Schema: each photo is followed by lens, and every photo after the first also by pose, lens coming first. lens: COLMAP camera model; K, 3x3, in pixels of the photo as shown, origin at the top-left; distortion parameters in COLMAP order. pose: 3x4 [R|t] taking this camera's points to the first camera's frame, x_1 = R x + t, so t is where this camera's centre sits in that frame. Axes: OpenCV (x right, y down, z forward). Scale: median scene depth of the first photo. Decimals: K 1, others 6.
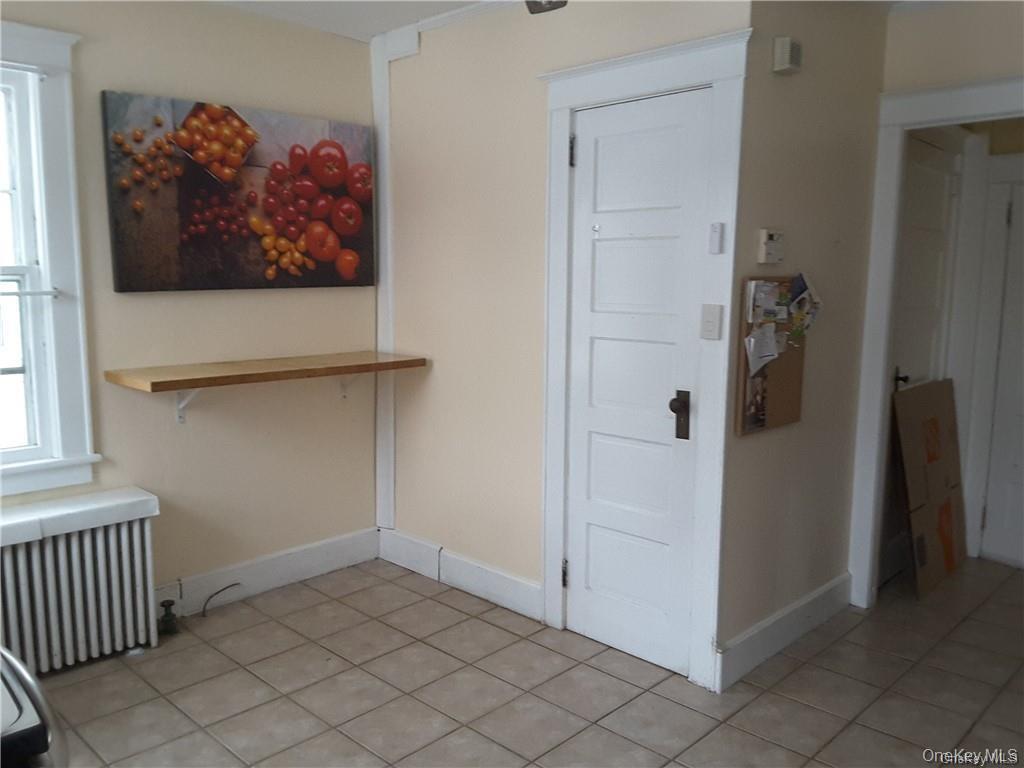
lens RADIAL K [[834.3, 0, 515.2], [0, 834.3, 391.3], [0, 0, 1]] dist [0.135802, -0.202977]
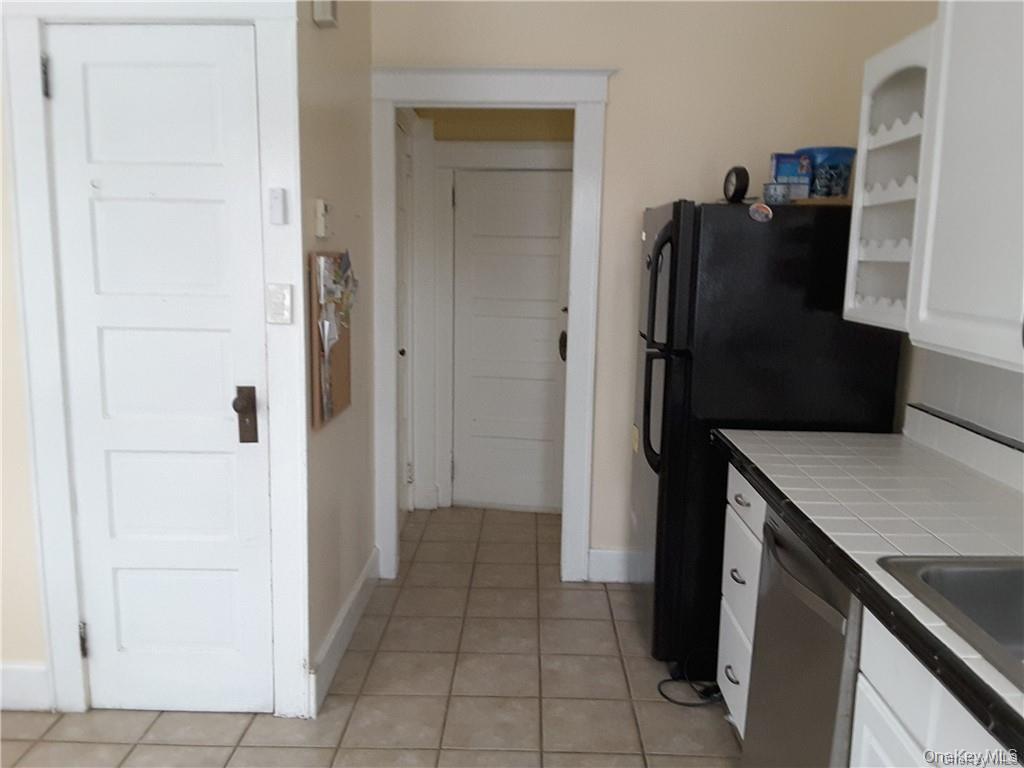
lens RADIAL K [[834.3, 0, 515.2], [0, 834.3, 391.3], [0, 0, 1]] dist [0.135802, -0.202977]
pose [[0.731995, -0.104816, 0.673199, -0.147717], [0.082283, 0.994463, 0.065367, -0.024481], [-0.676323, 0.007545, 0.736566, 0.163005]]
